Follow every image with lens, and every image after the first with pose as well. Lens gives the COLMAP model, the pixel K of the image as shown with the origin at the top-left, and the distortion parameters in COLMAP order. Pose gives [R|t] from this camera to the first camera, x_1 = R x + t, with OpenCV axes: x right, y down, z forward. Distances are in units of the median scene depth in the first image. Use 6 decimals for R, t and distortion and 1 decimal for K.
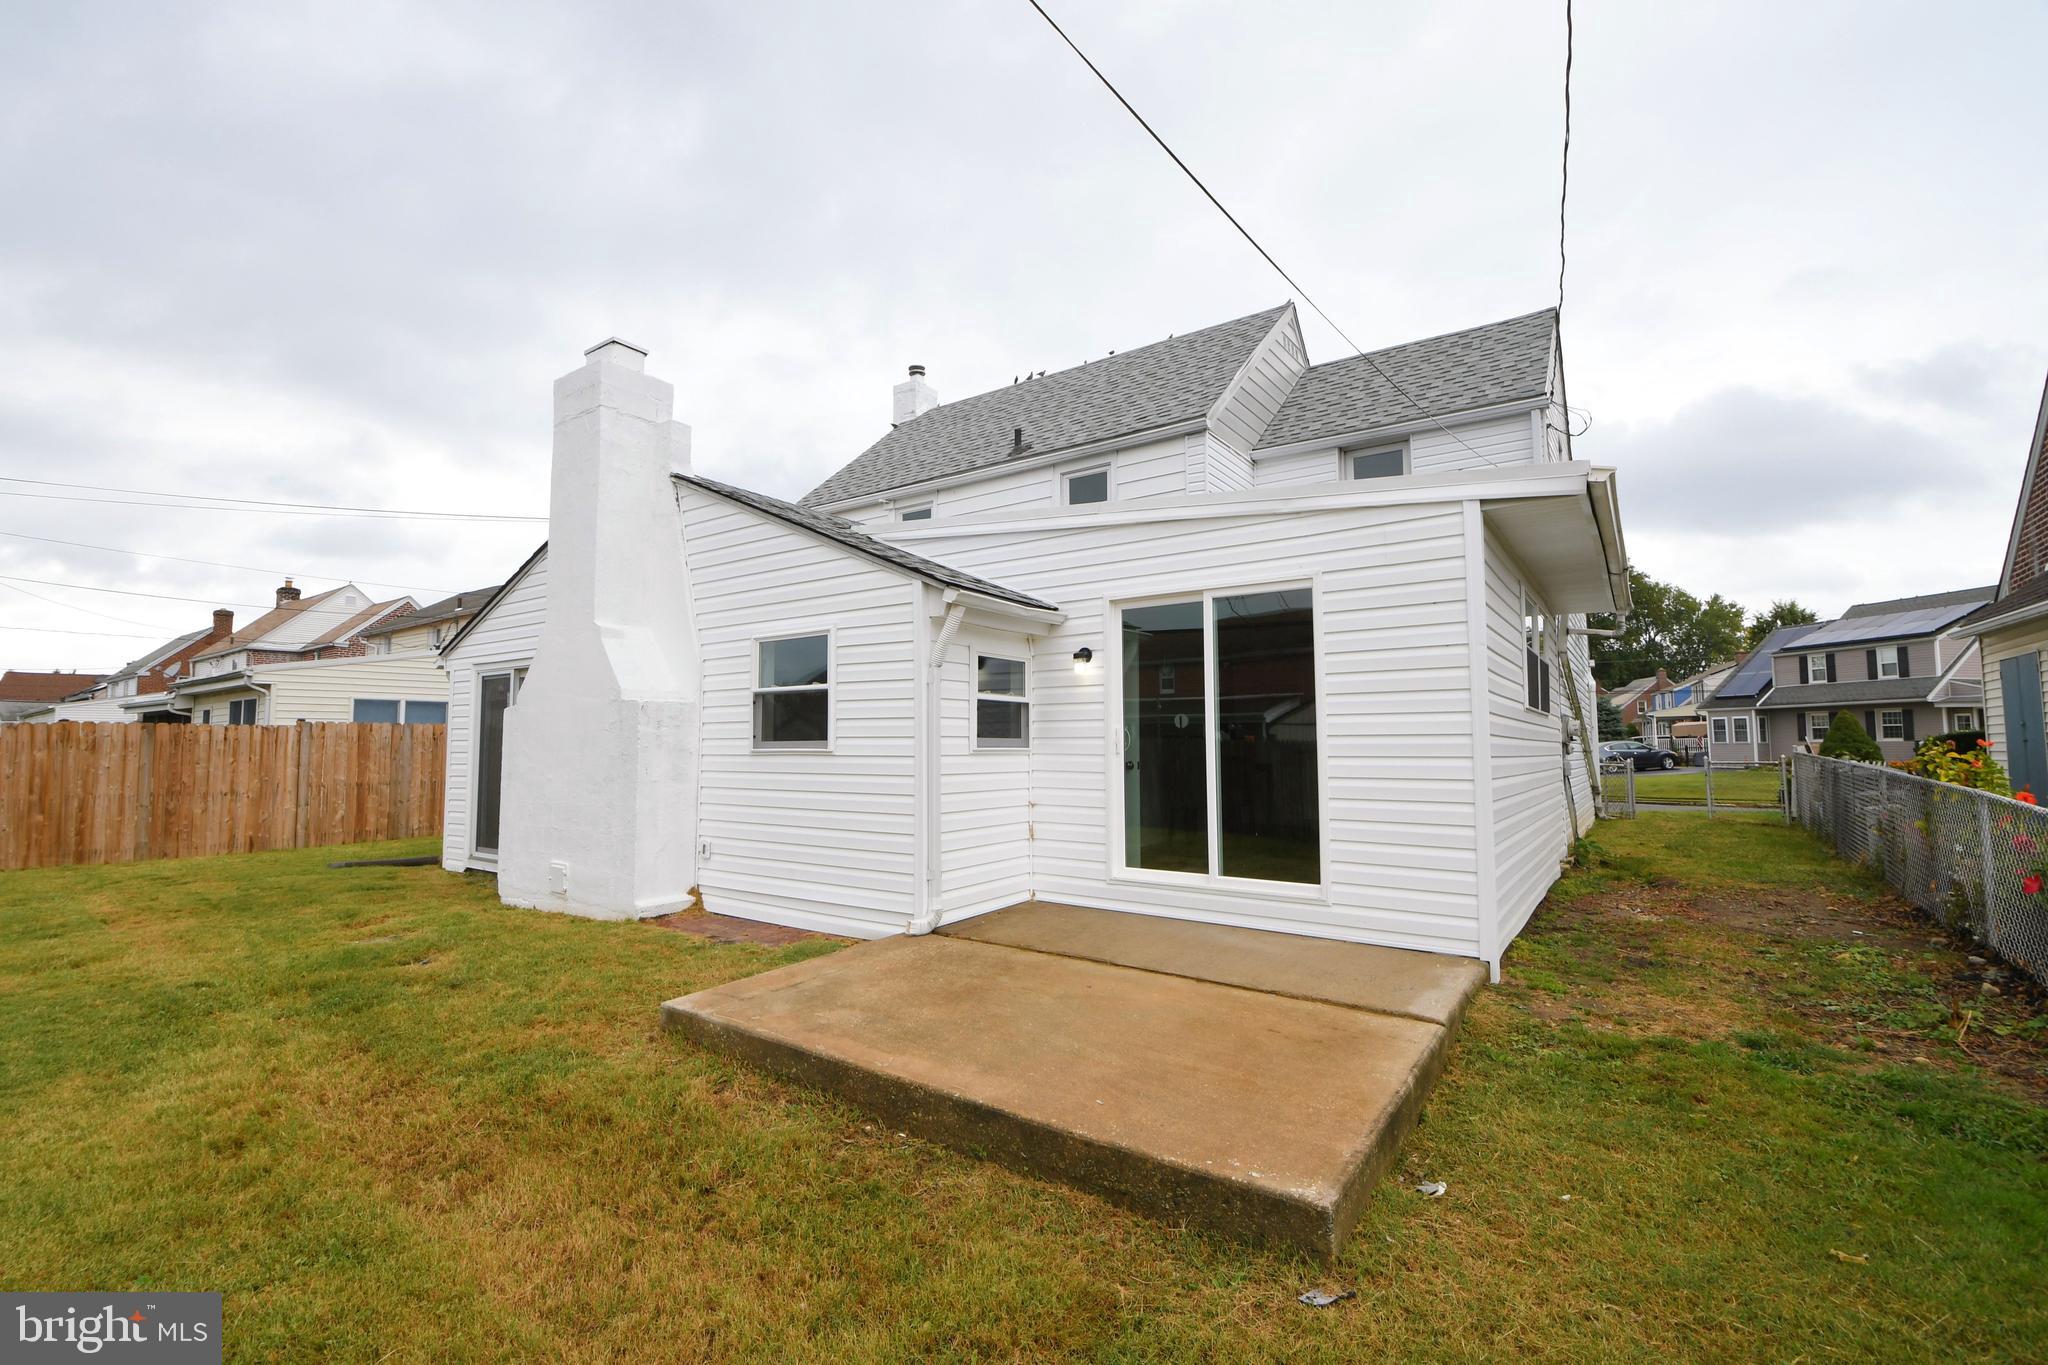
lens RADIAL K [[934.8, 0, 1040.0], [0, 934.8, 670.8], [0, 0, 1]] dist [0.005429, -0.016345]
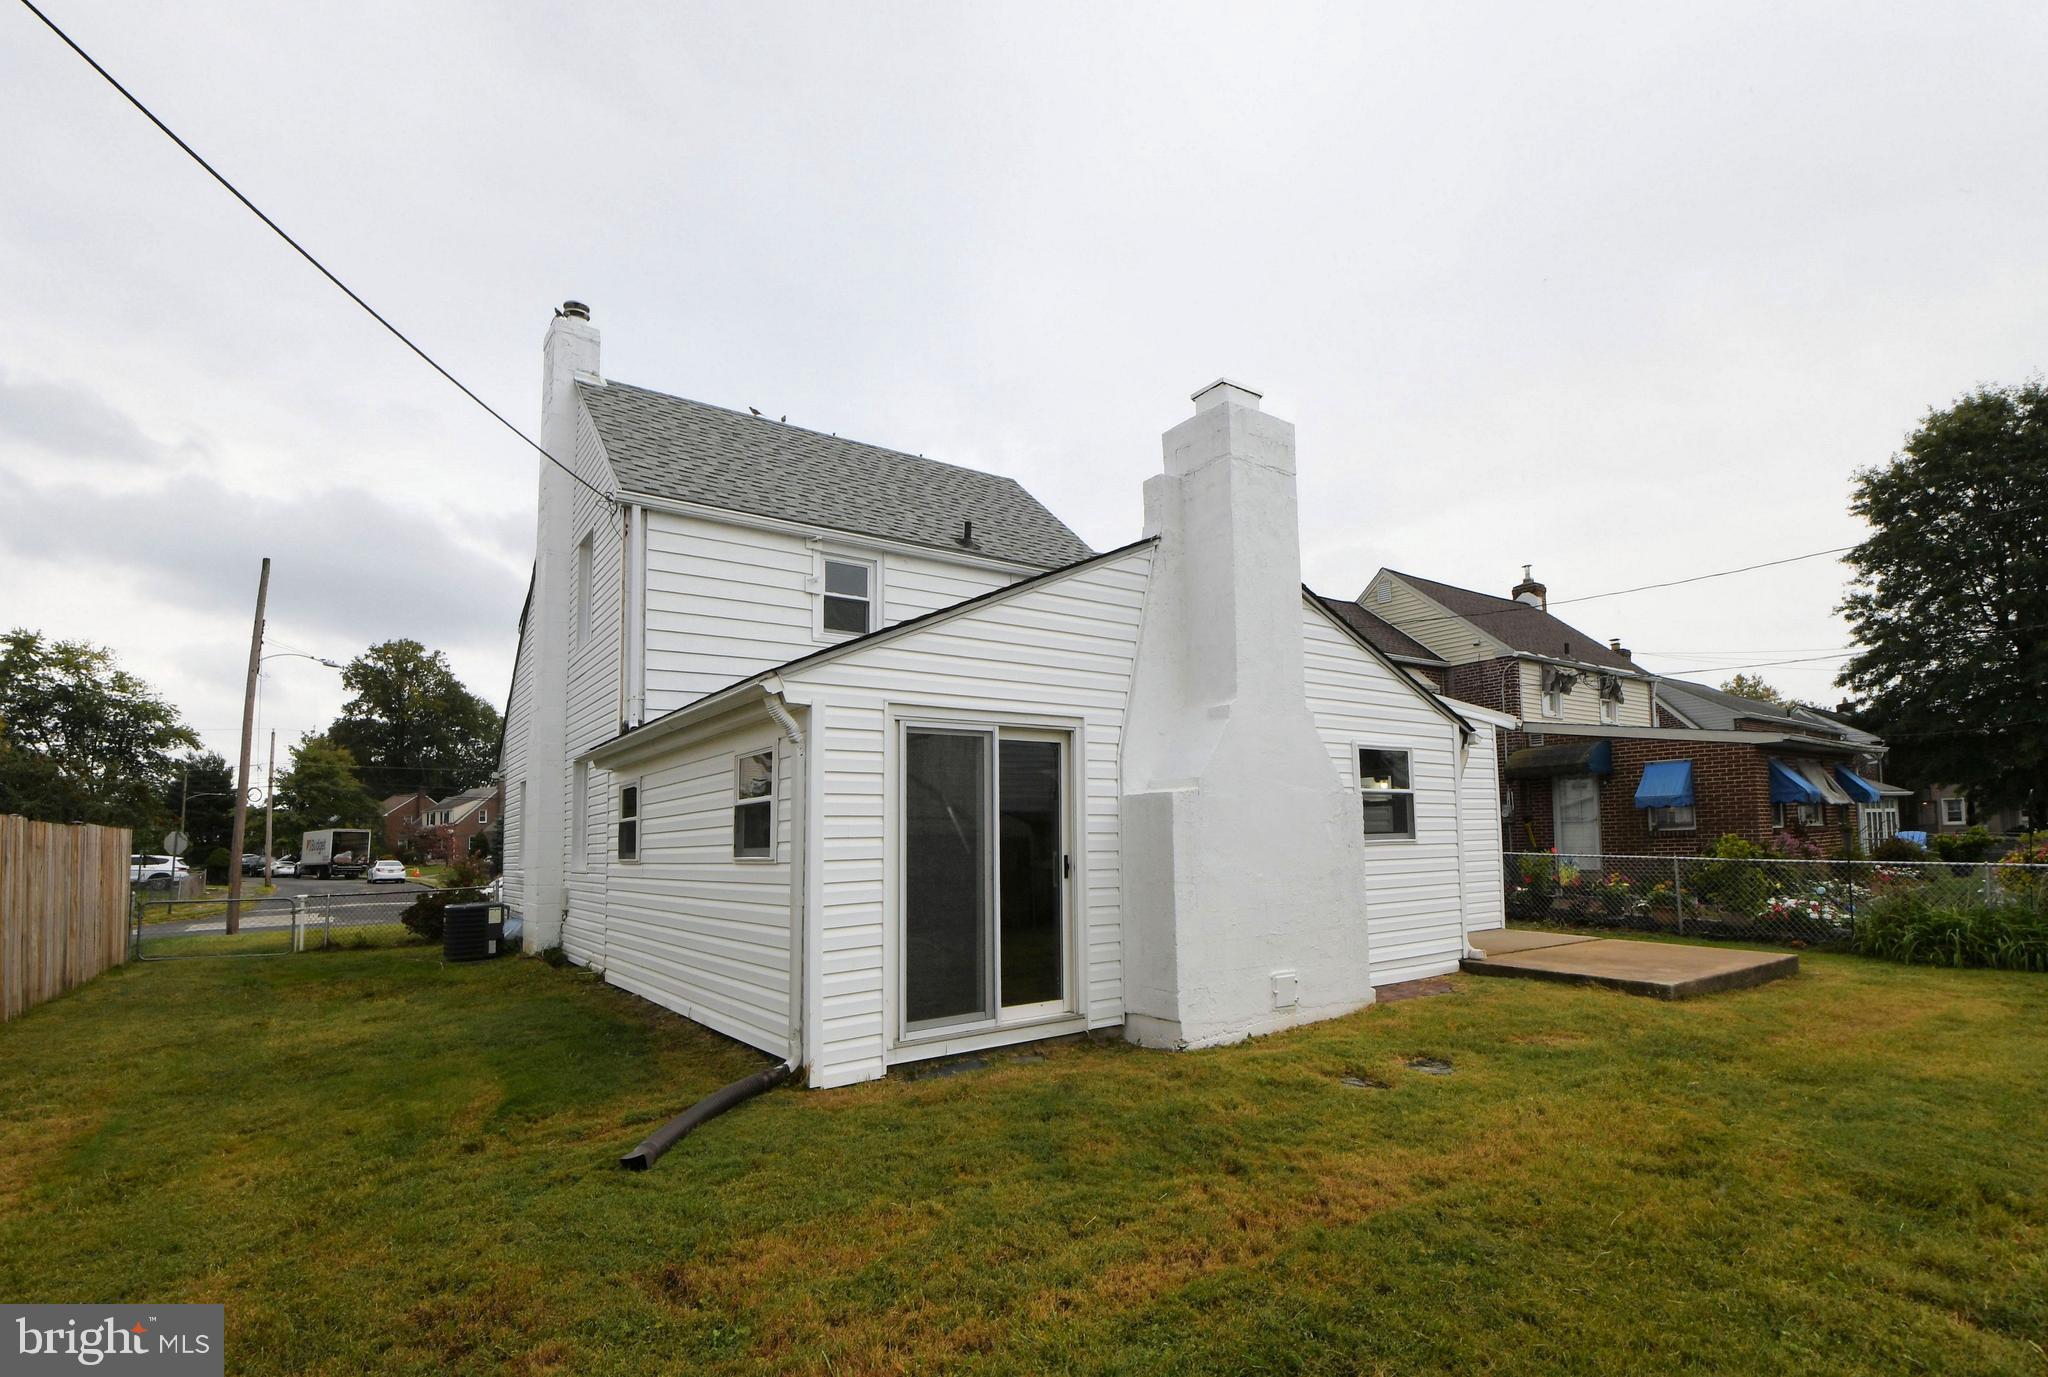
lens RADIAL K [[949.4, 0, 1054.7], [0, 949.4, 765.3], [0, 0, 1]] dist [-0.019348, -0.000258]
pose [[0.304696, 0.071832, 0.949737, -1.549558], [-0.056507, 0.996759, -0.057260, 0.080218], [-0.950772, -0.036220, 0.307768, 1.007720]]
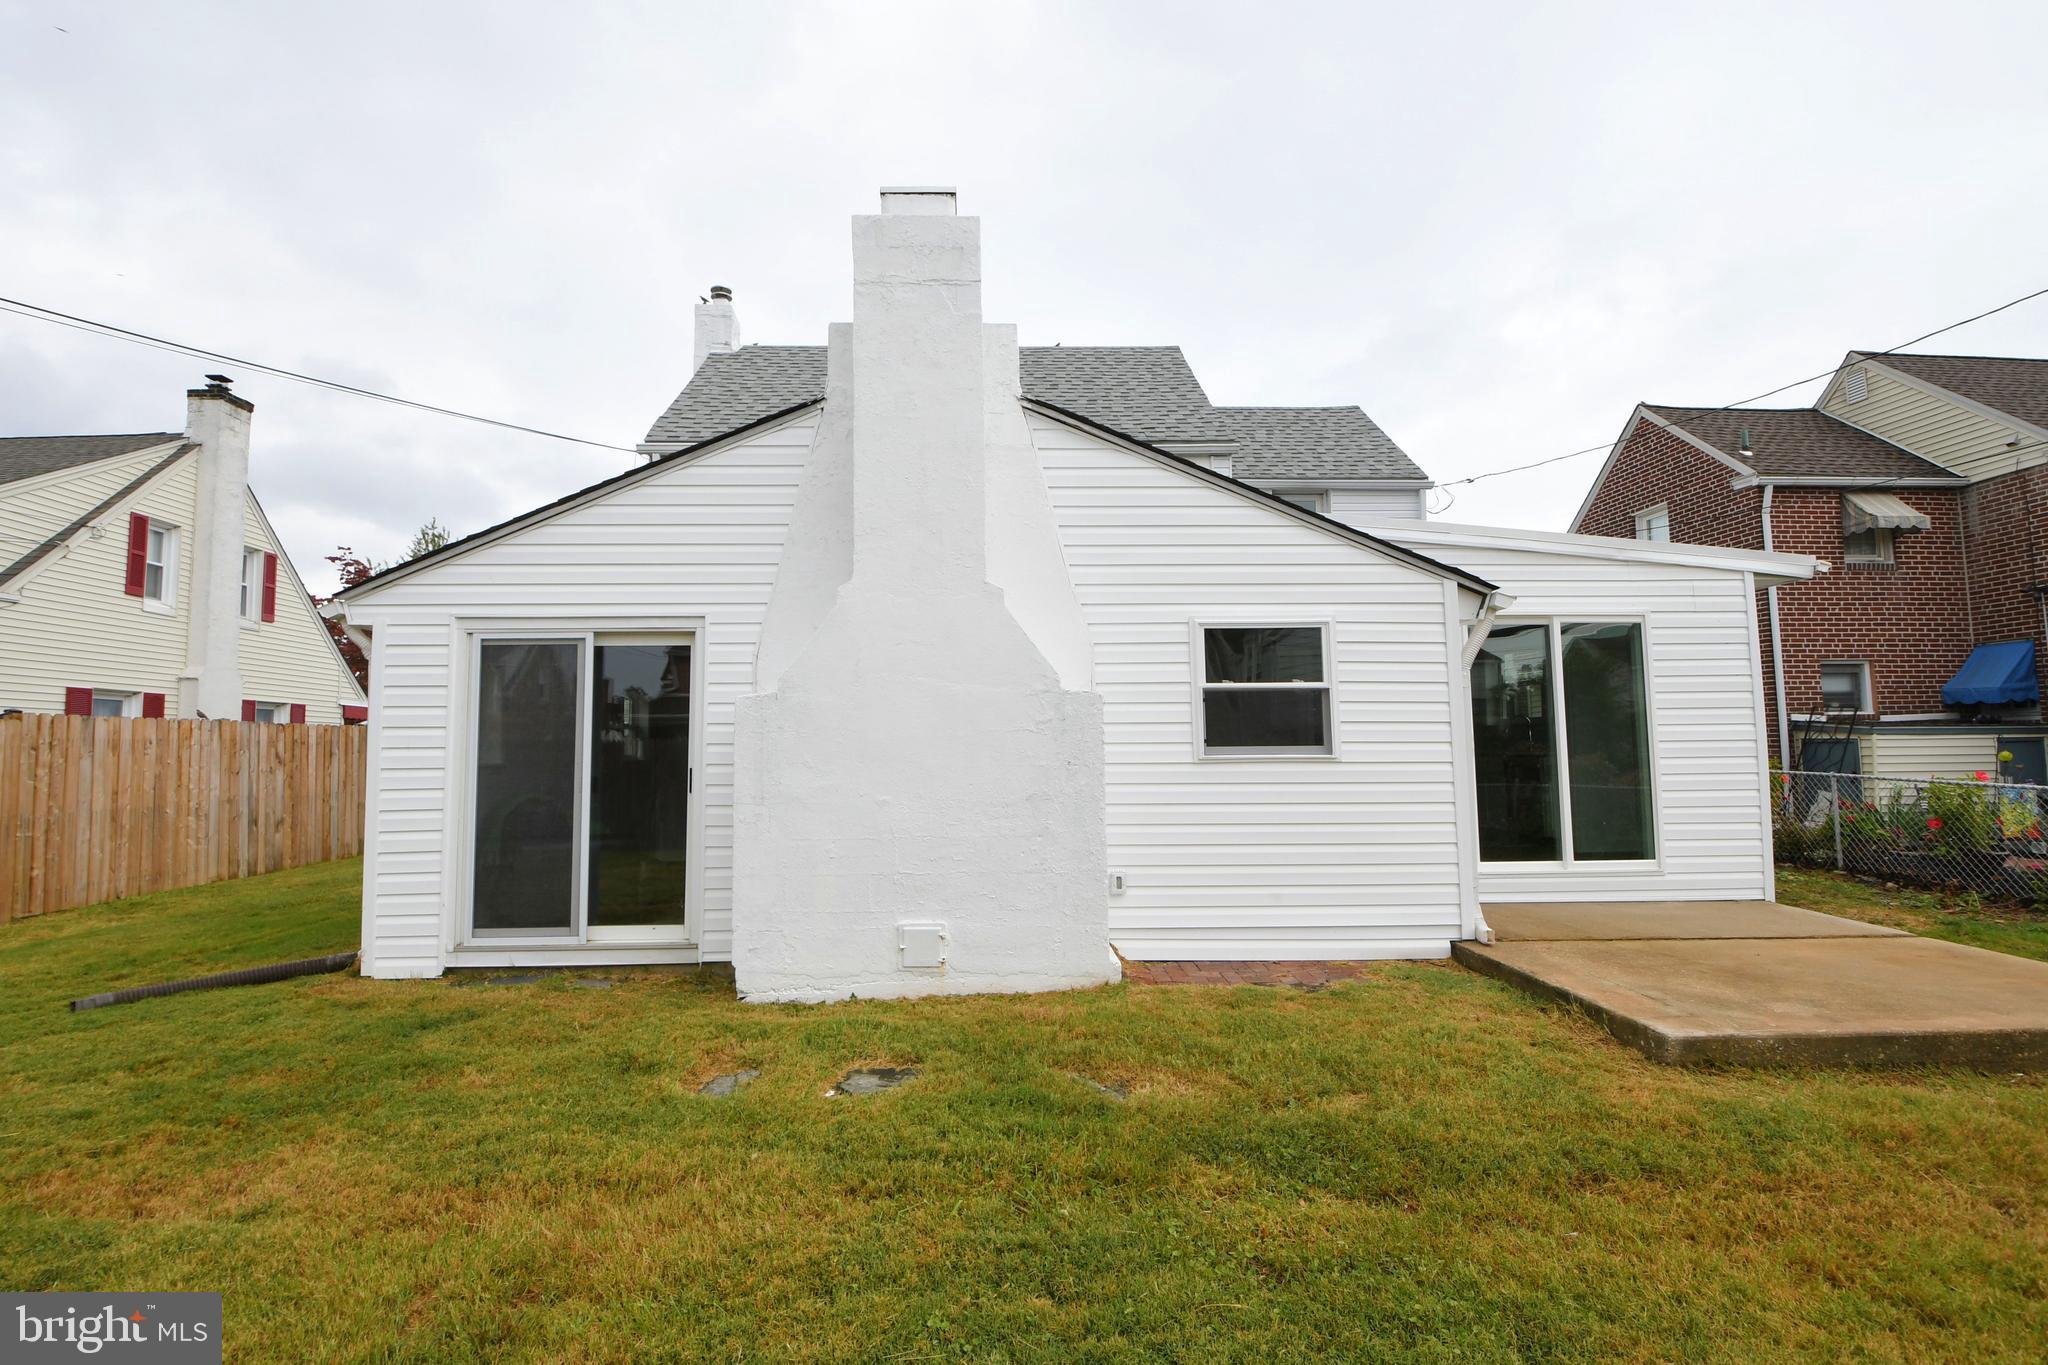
lens RADIAL K [[934.8, 0, 1042.5], [0, 934.8, 675.9], [0, 0, 1]] dist [0.005429, -0.016345]
pose [[0.784602, 0.047881, 0.618149, -0.945460], [-0.043698, 0.998805, -0.021900, 0.037535], [-0.618458, -0.009829, 0.785756, 0.437843]]
